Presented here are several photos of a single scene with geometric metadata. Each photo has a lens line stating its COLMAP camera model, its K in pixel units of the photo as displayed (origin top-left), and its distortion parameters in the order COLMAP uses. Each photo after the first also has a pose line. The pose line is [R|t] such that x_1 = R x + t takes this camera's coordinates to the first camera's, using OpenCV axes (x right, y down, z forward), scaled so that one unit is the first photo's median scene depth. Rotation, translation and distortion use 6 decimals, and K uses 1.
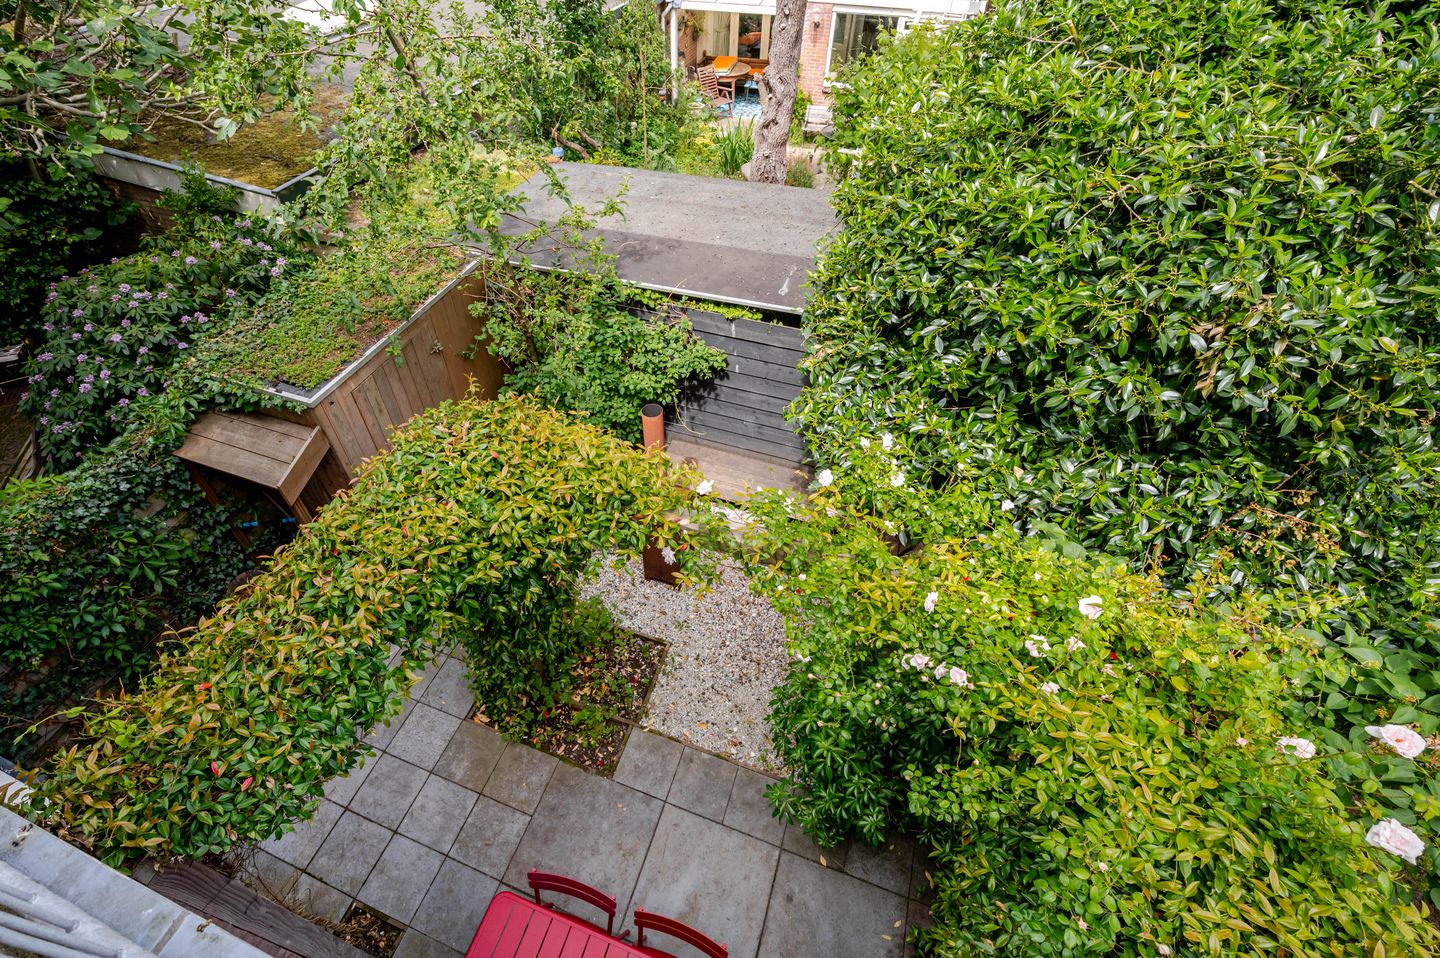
lens RADIAL K [[667.9, 0, 677.7], [0, 667.9, 451.7], [0, 0, 1]] dist [-0.003541, -0.000555]
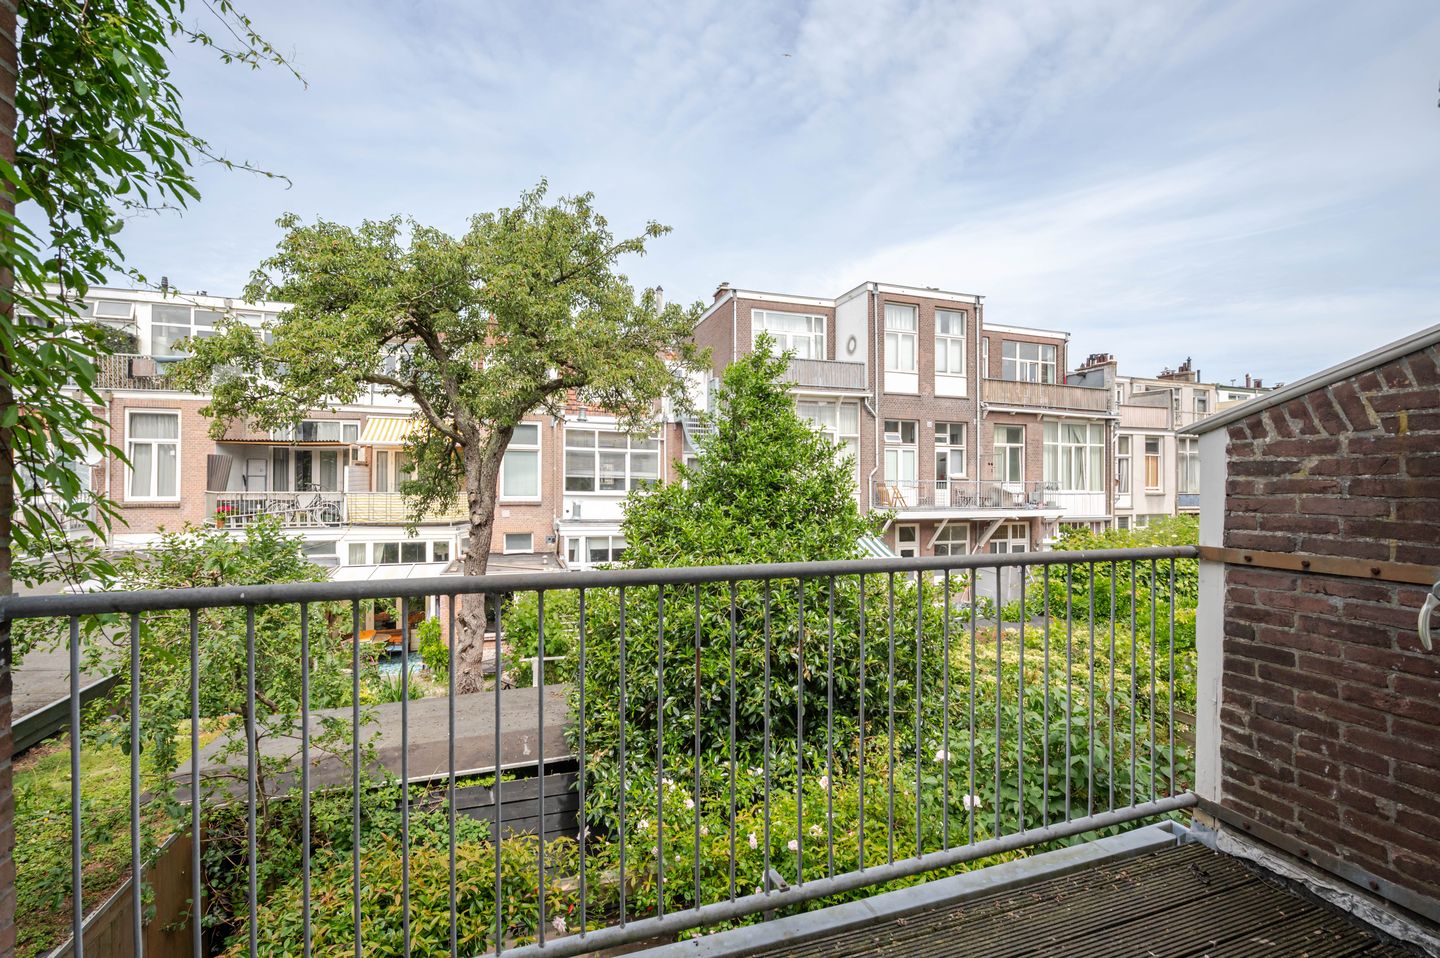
lens RADIAL K [[594.7, 0, 720.0], [0, 594.7, 479.0], [0, 0, 1]] dist [-0.010349, -0.000034]
pose [[0.789194, 0.011080, 0.614044, -0.529570], [0.421355, 0.717634, -0.554492, 0.352611], [-0.446803, 0.696332, 0.561684, -0.318424]]
